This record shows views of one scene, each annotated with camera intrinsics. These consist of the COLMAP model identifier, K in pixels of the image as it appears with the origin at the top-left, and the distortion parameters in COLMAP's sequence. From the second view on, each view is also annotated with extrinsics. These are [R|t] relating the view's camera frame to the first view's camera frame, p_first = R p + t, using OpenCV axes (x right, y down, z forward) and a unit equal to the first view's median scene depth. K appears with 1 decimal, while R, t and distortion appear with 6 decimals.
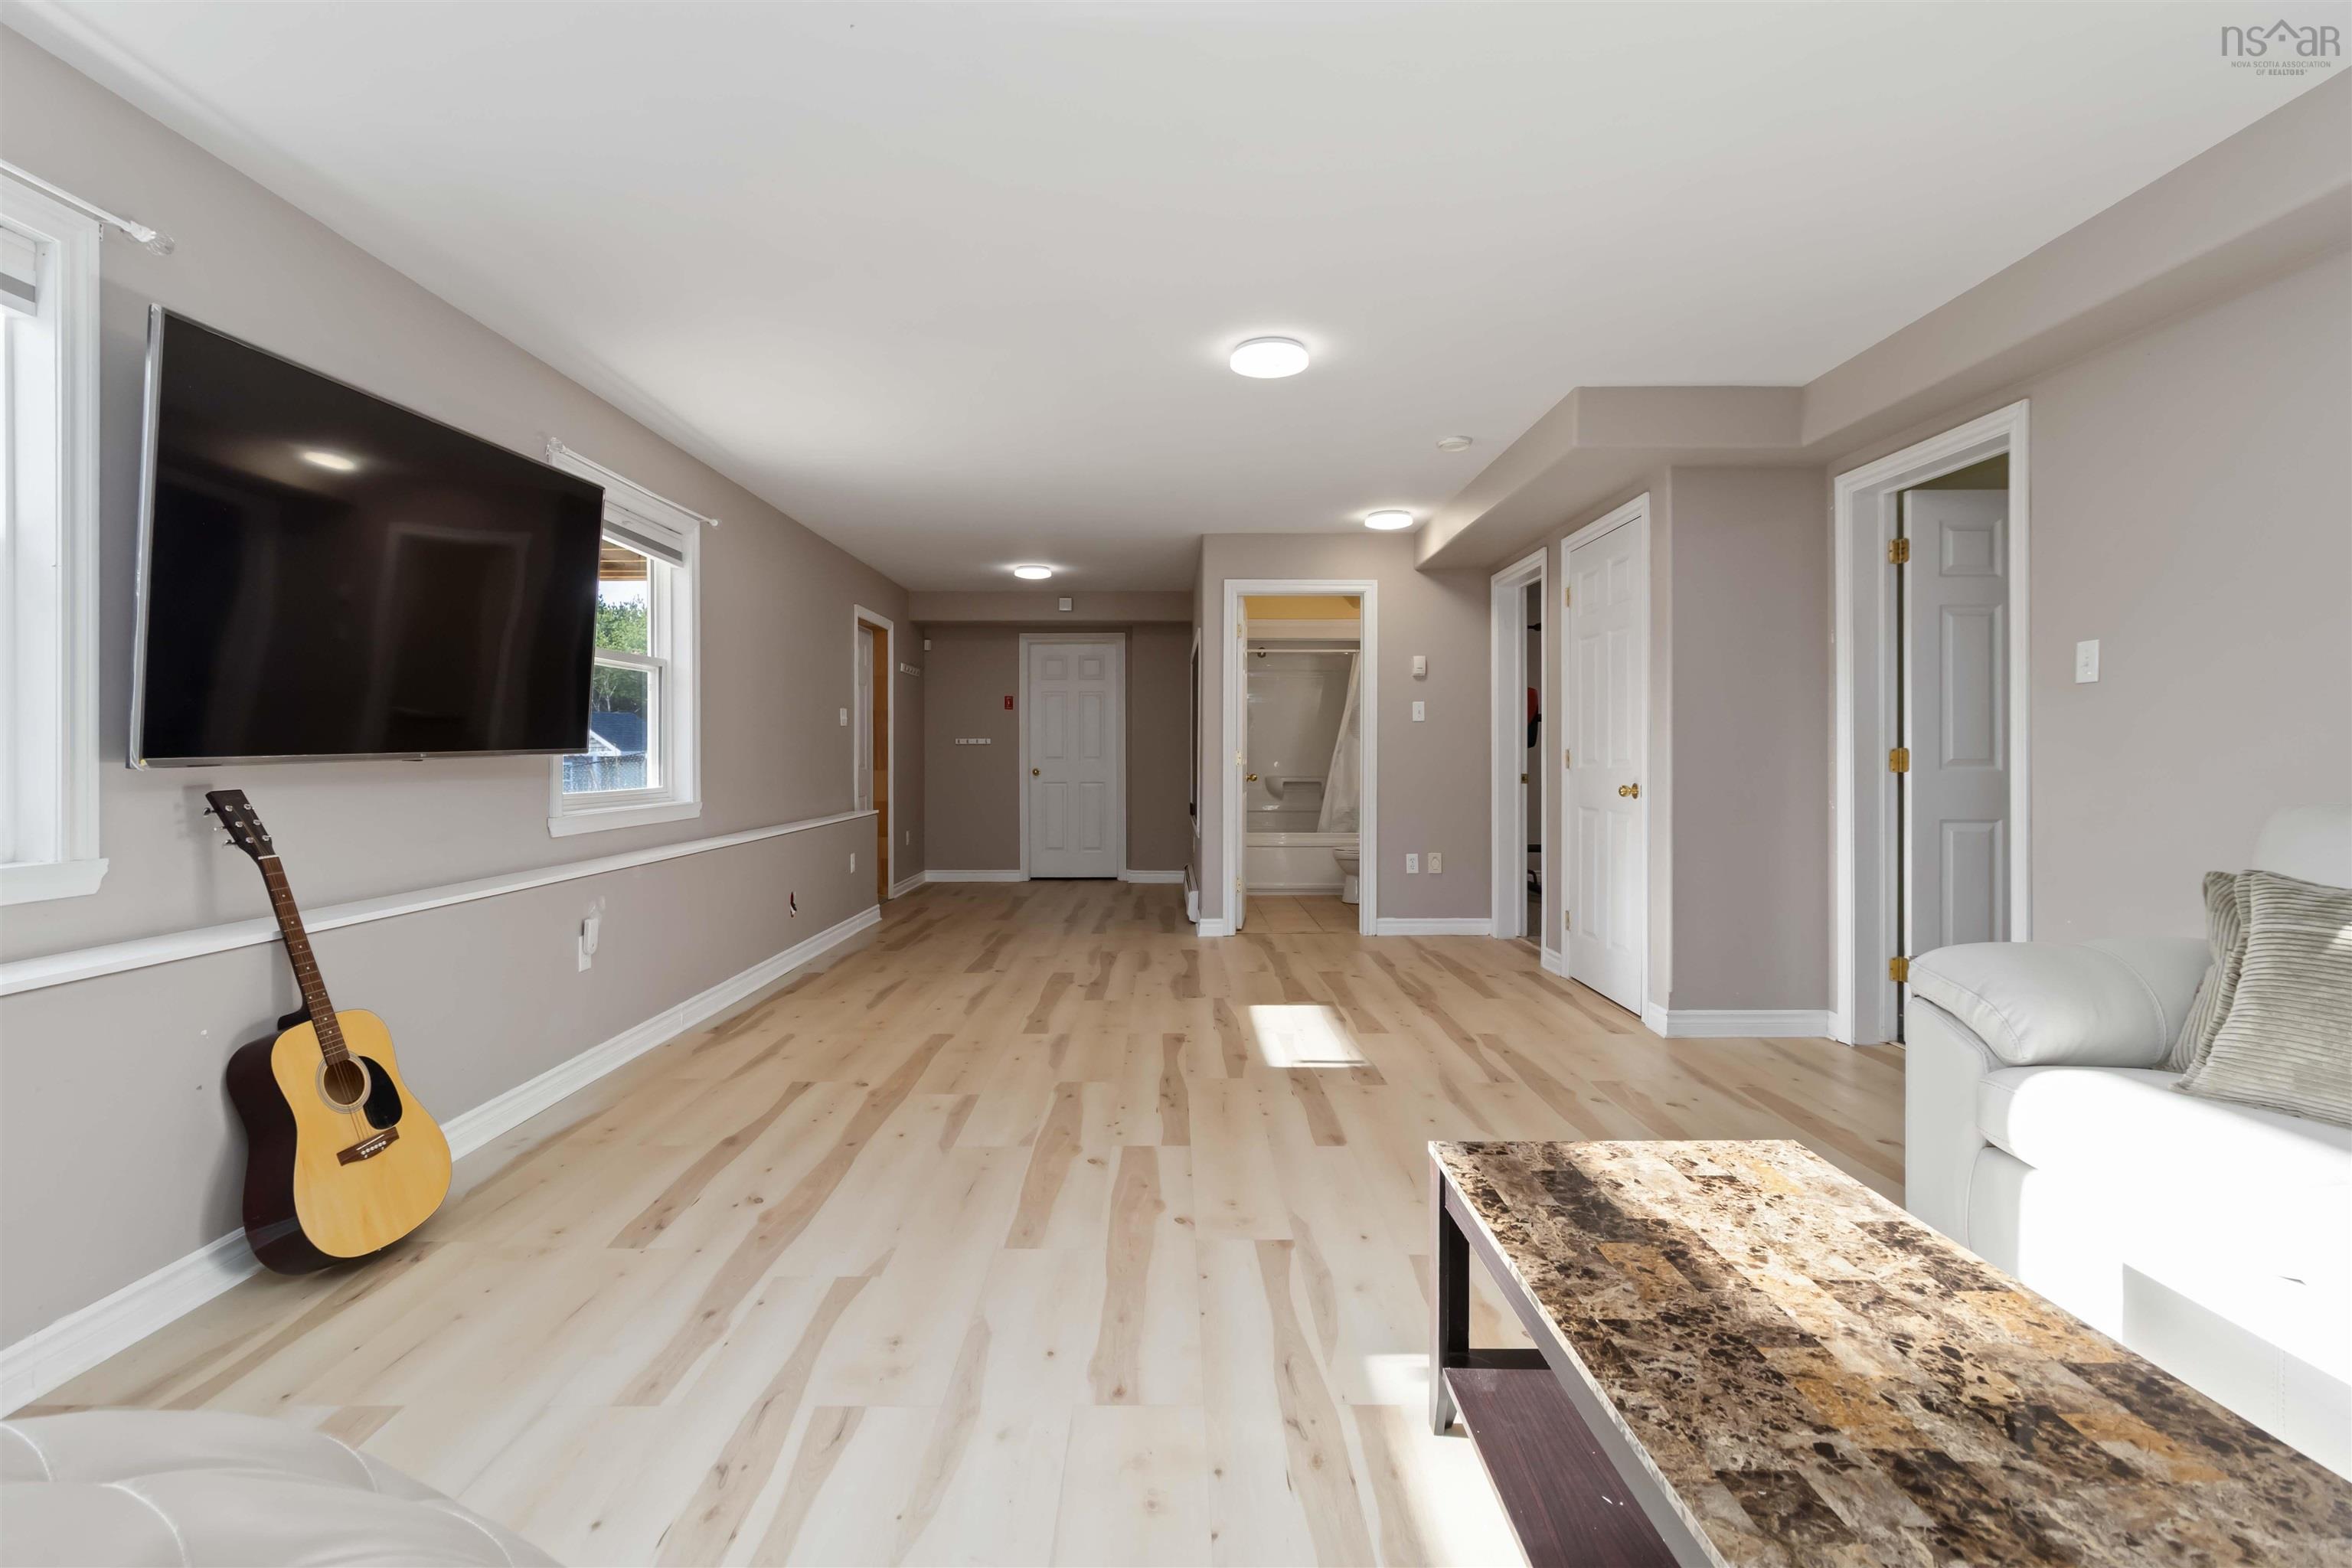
lens RADIAL K [[1109.0, 0, 1177.3], [0, 1109.0, 760.1], [0, 0, 1]] dist [-0.002691, -0.000240]
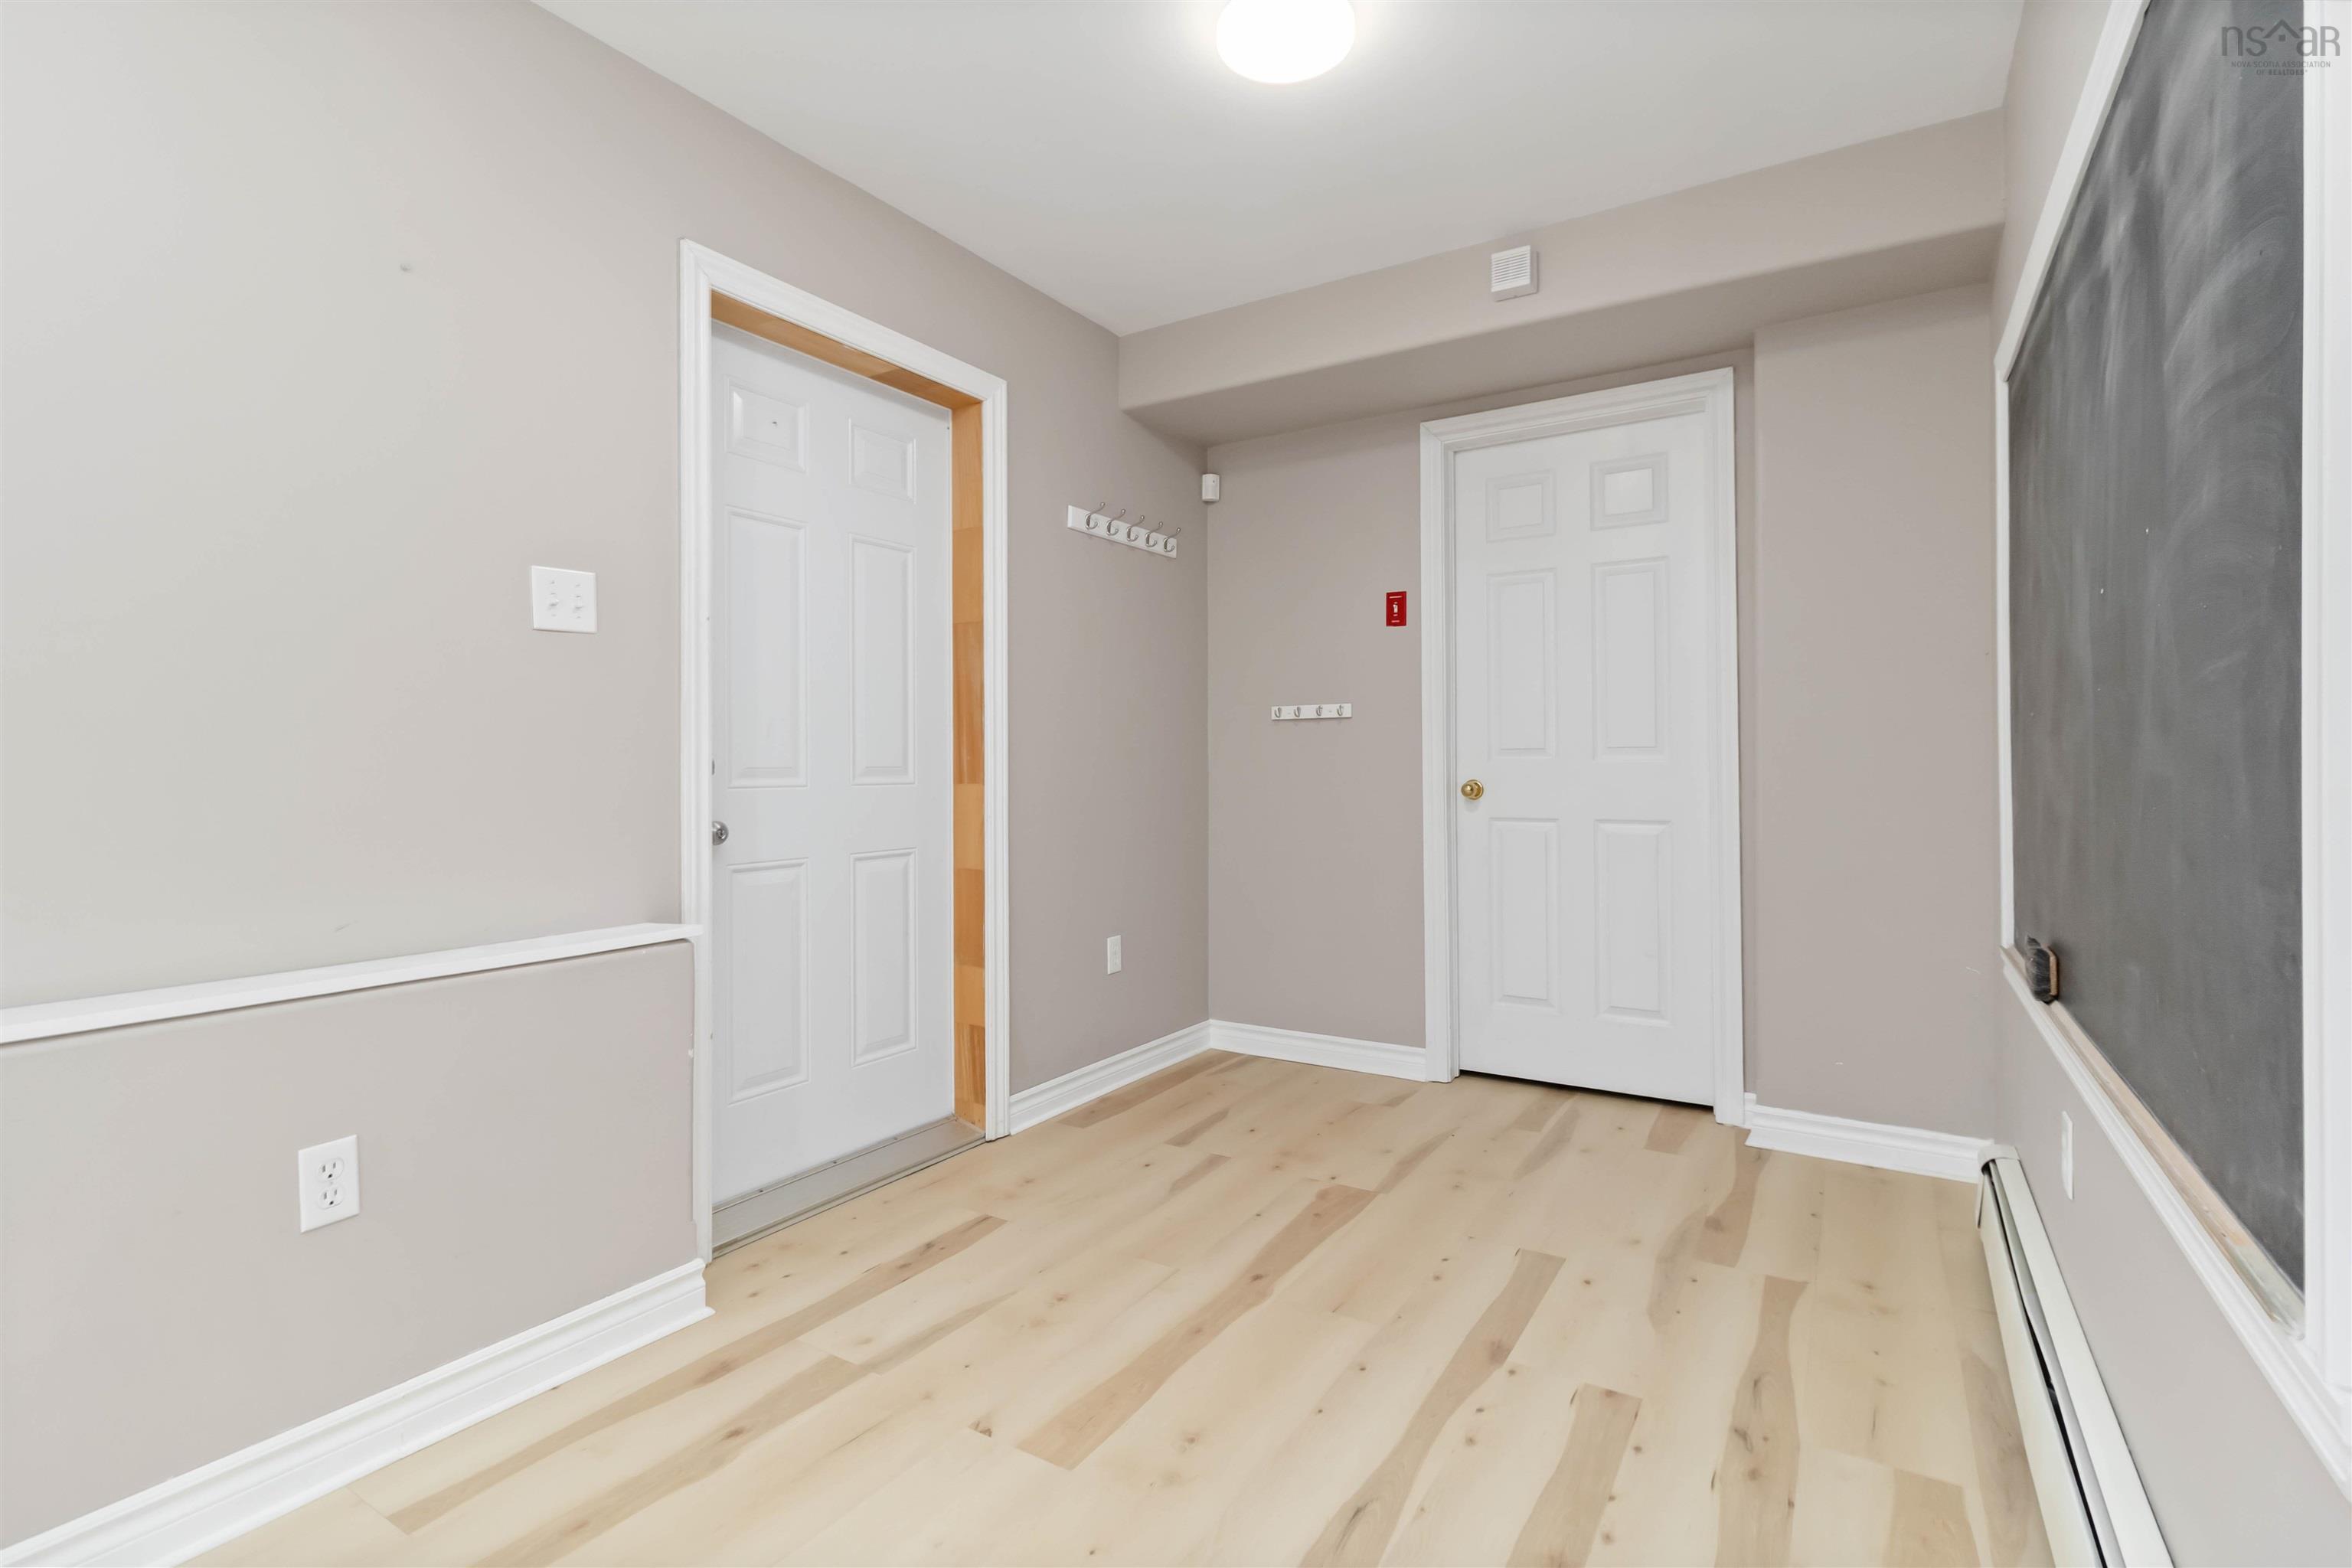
lens RADIAL K [[1109.0, 0, 1177.3], [0, 1109.0, 760.1], [0, 0, 1]] dist [-0.002691, -0.000240]
pose [[0.845478, -0.004013, -0.533996, -0.012661], [0.000257, 0.999975, -0.007109, 0.004114], [0.534011, 0.005874, 0.845457, 0.720370]]
